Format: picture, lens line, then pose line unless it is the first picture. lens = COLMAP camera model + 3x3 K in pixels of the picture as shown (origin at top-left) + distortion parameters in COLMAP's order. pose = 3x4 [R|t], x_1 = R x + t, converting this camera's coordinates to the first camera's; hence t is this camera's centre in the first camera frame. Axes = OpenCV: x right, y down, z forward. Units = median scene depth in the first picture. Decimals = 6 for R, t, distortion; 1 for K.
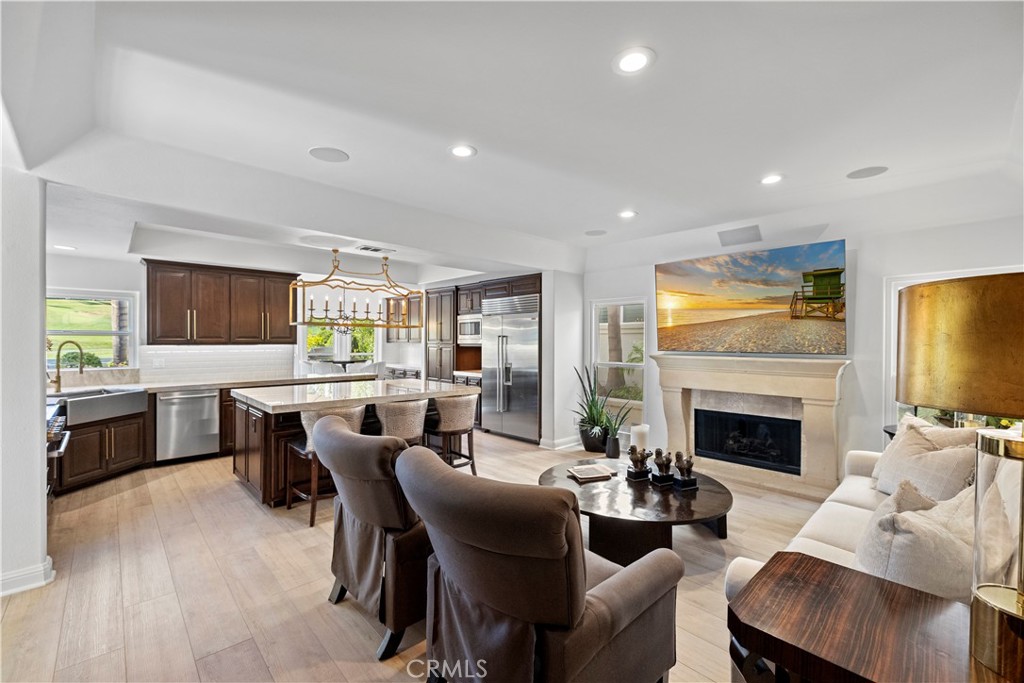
lens RADIAL K [[436.3, 0, 521.4], [0, 436.3, 342.6], [0, 0, 1]] dist [0.002853, -0.001823]
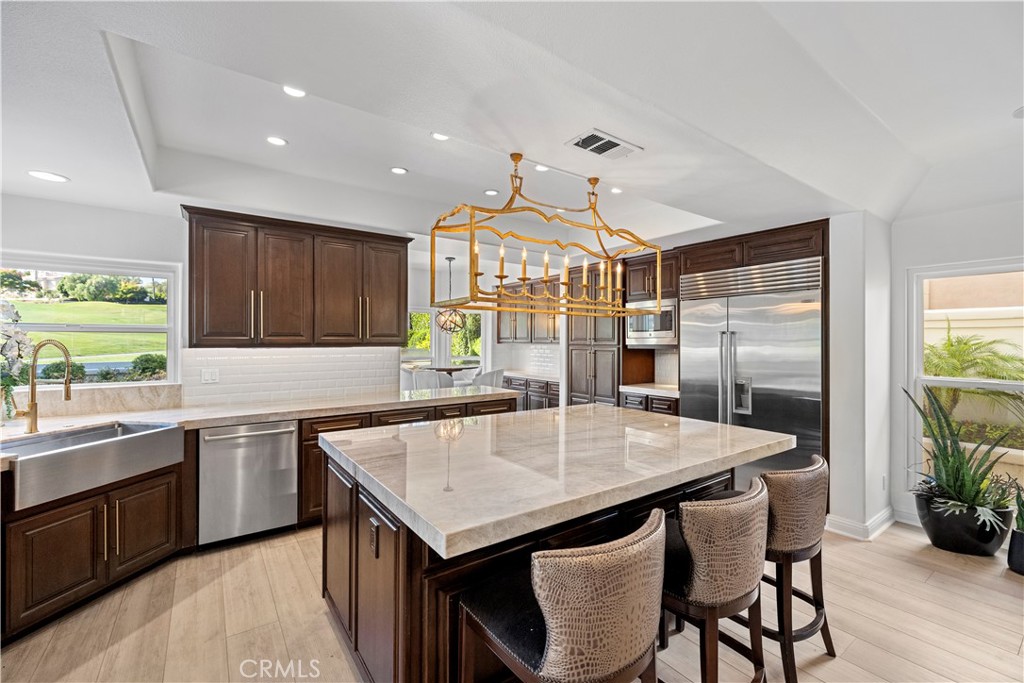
lens RADIAL K [[436.3, 0, 521.5], [0, 436.3, 340.7], [0, 0, 1]] dist [0.002853, -0.001823]
pose [[0.991317, -0.002422, -0.131473, -0.299360], [0.001535, 0.999975, -0.006850, 0.000550], [0.131486, 0.006589, 0.991296, 0.432672]]
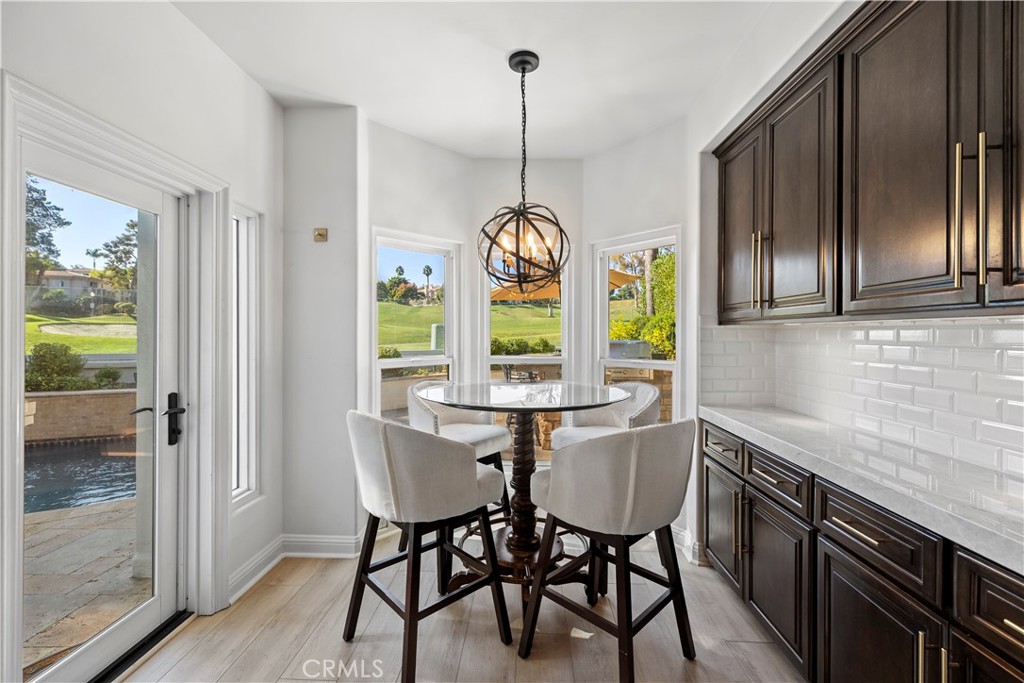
lens RADIAL K [[436.3, 0, 509.8], [0, 436.3, 337.6], [0, 0, 1]] dist [0.002853, -0.001823]
pose [[0.685883, 0.000370, -0.727712, -0.378746], [0.000592, 0.999999, 0.001067, 0.013240], [0.727712, -0.001162, 0.685882, 1.348862]]
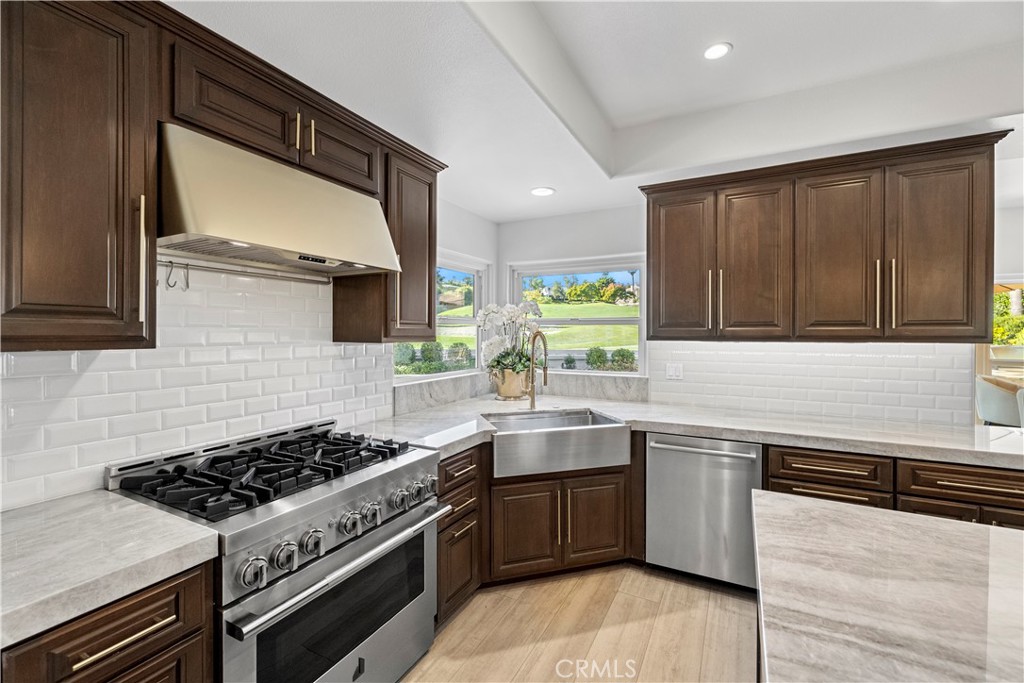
lens RADIAL K [[436.3, 0, 509.2], [0, 436.3, 335.8], [0, 0, 1]] dist [0.002853, -0.001823]
pose [[0.314373, 0.003993, -0.949291, -0.358327], [-0.005981, 0.999980, 0.002225, -0.000209], [0.949281, 0.004978, 0.314391, 0.621569]]
